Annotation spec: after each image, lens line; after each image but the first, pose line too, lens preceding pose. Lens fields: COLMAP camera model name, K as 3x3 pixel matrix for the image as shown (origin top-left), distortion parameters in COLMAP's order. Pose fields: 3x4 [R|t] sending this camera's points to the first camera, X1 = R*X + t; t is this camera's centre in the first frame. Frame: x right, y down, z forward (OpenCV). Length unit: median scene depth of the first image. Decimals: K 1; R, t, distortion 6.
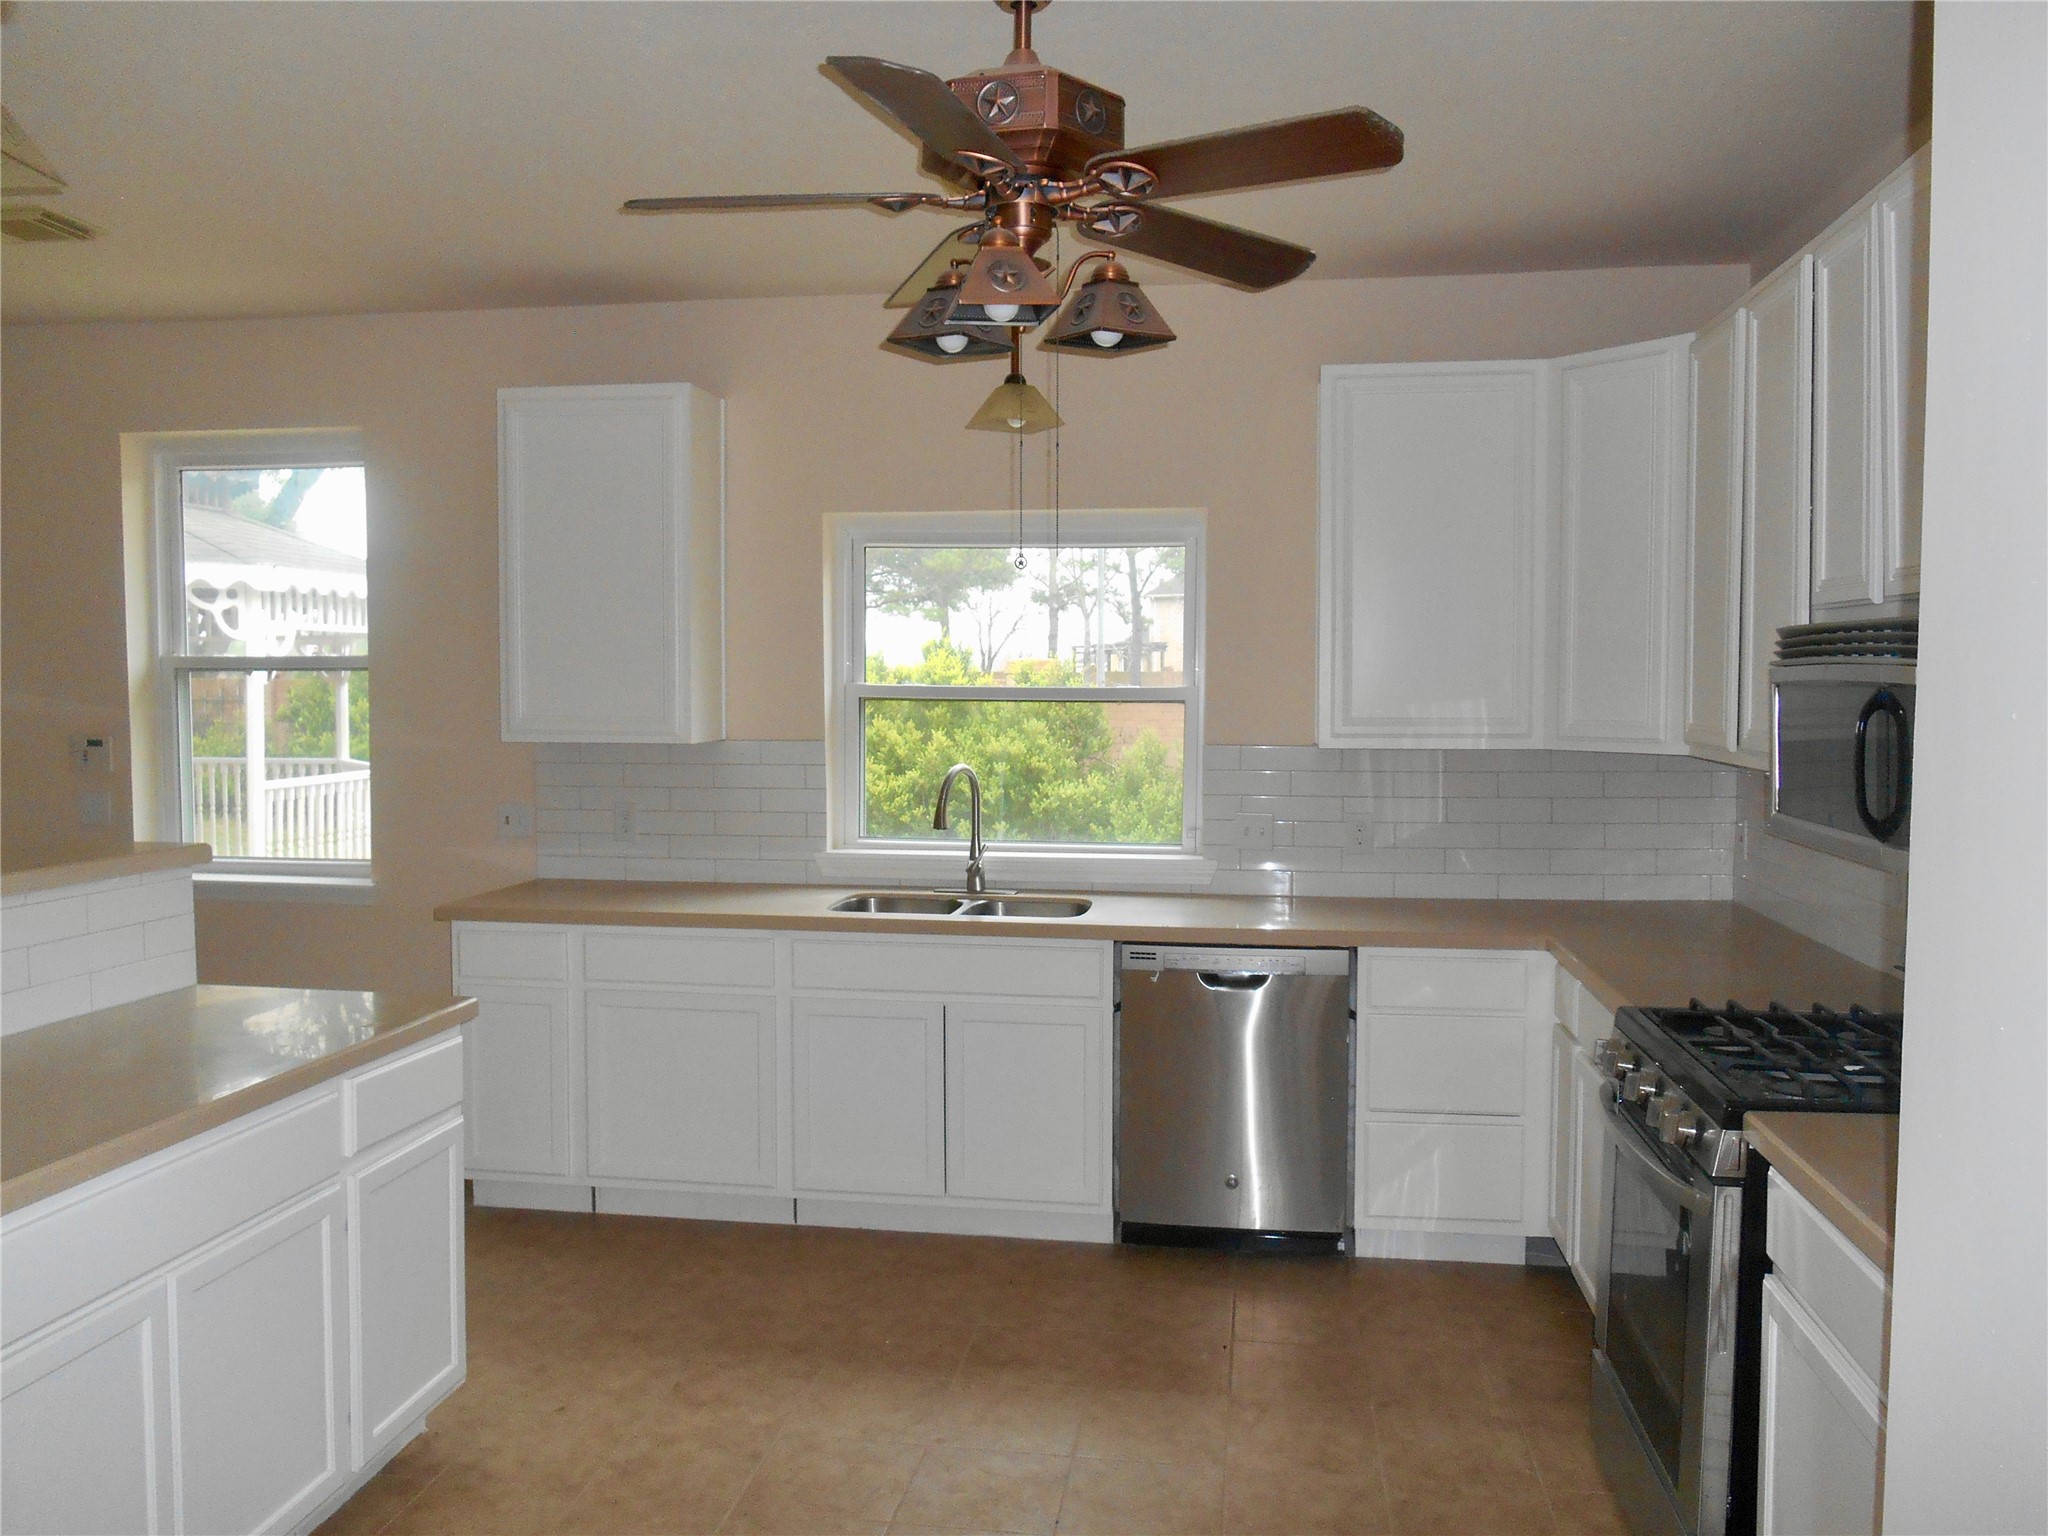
lens RADIAL K [[1574.5, 0, 1026.0], [0, 1574.5, 755.6], [0, 0, 1]] dist [-0.052343, 0.026421]
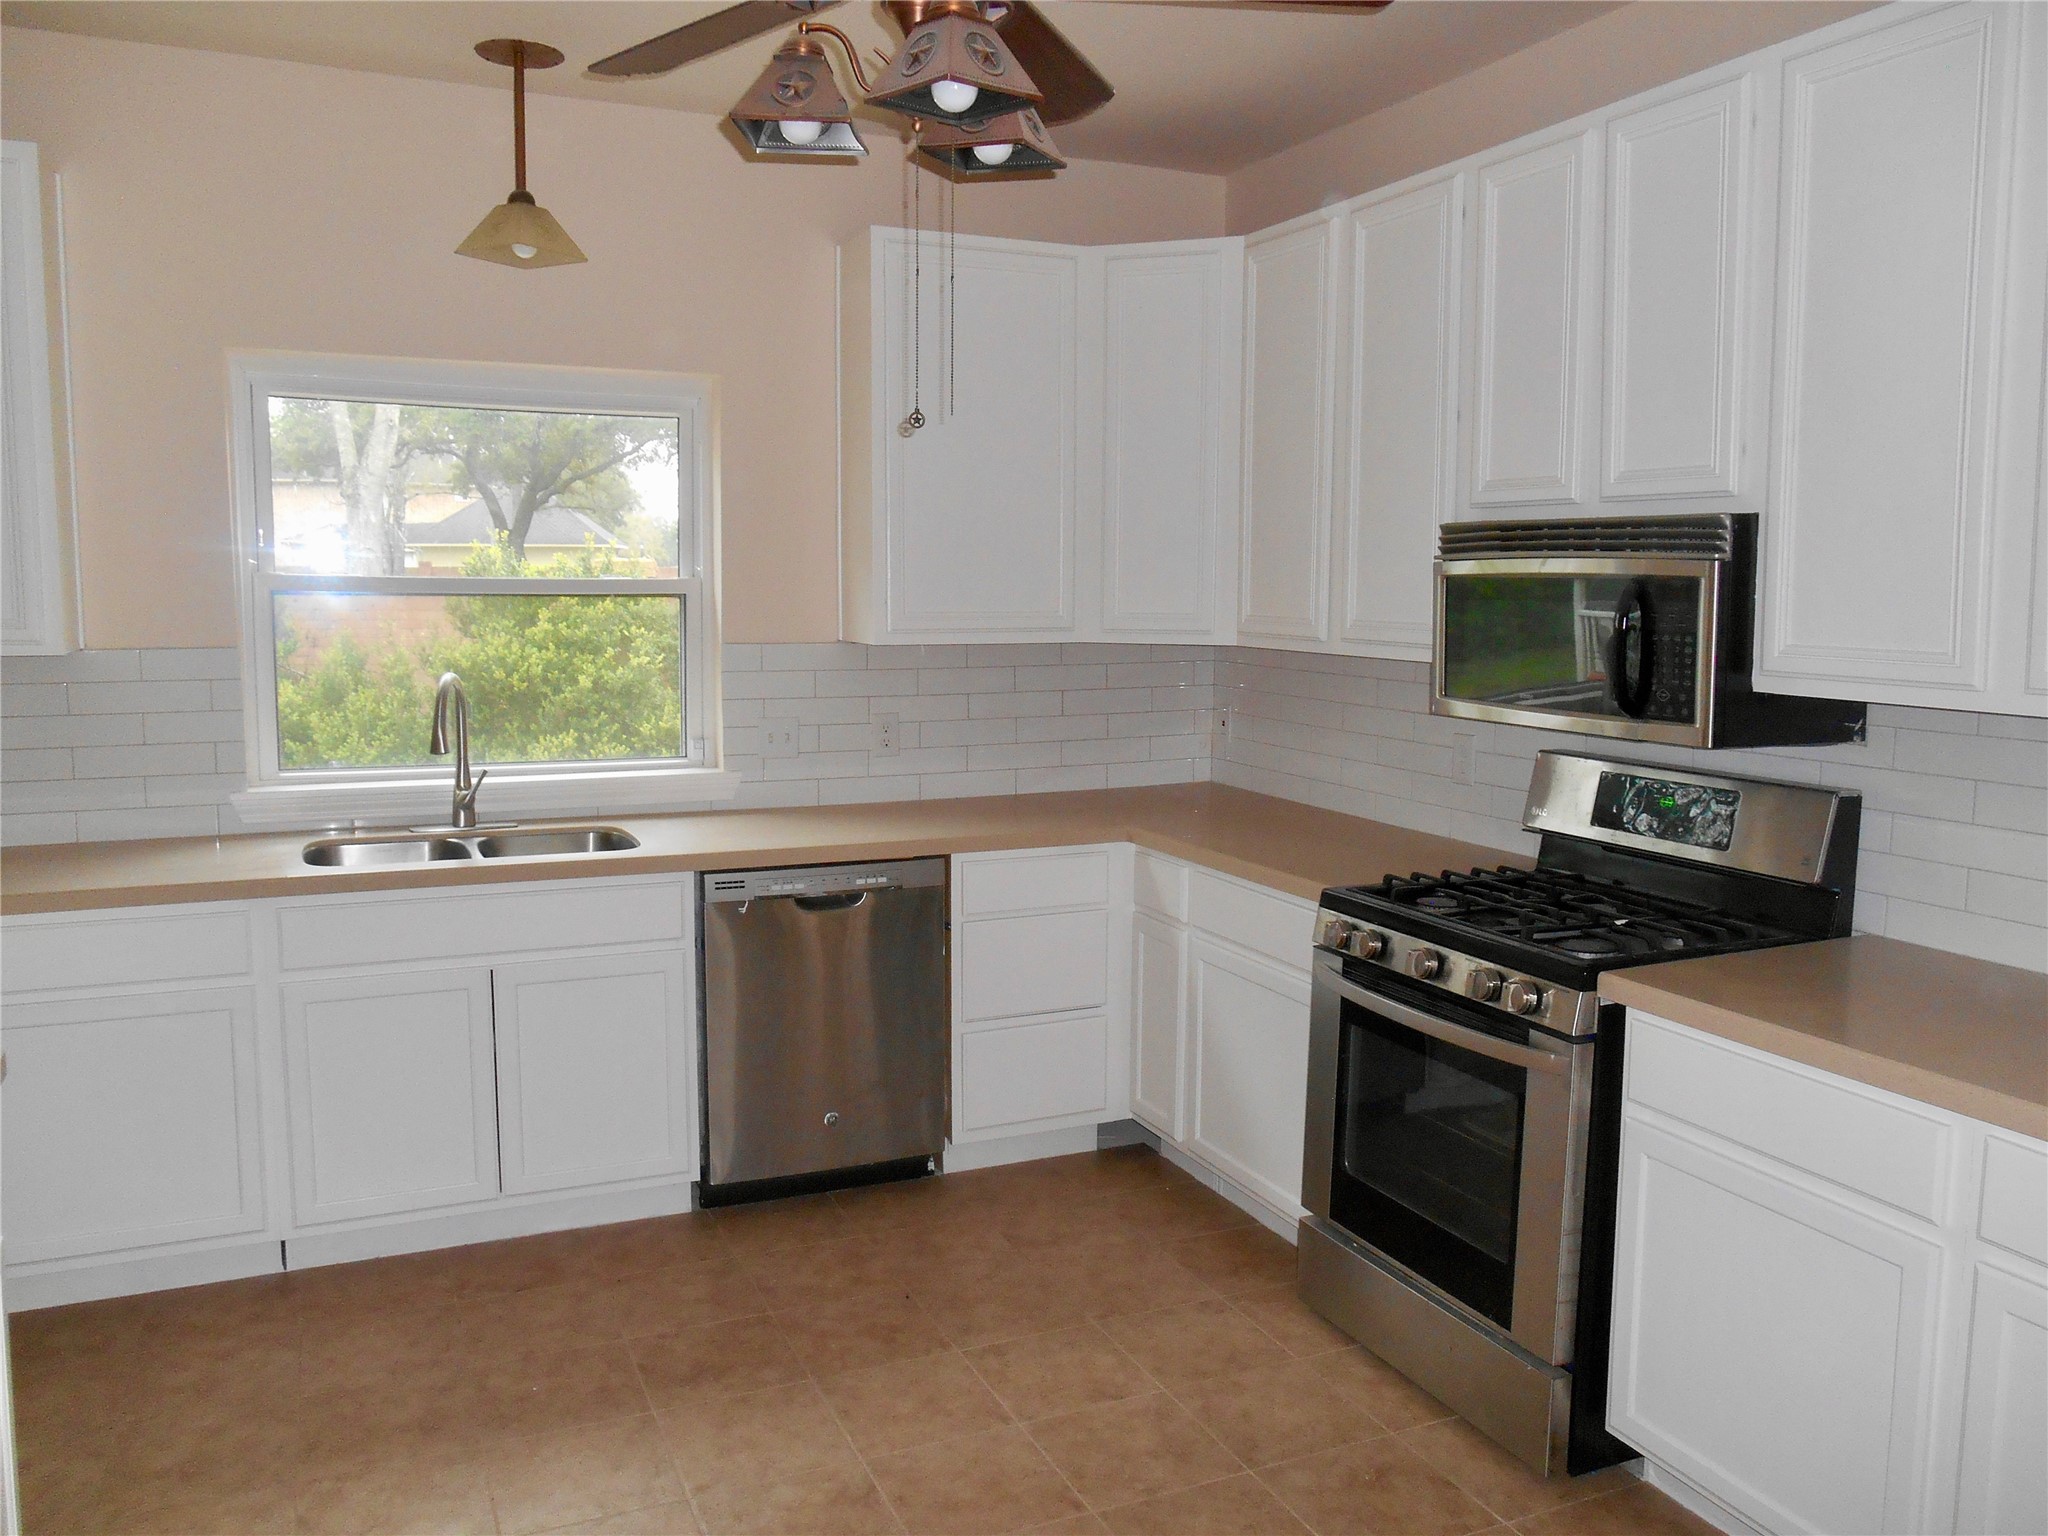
lens RADIAL K [[1574.5, 0, 1026.6], [0, 1574.5, 761.7], [0, 0, 1]] dist [-0.052343, 0.026421]
pose [[0.839656, -0.056717, 0.540149, -0.255308], [0.019391, 0.997029, 0.074548, -0.003713], [-0.542772, -0.052121, 0.838261, 0.176834]]
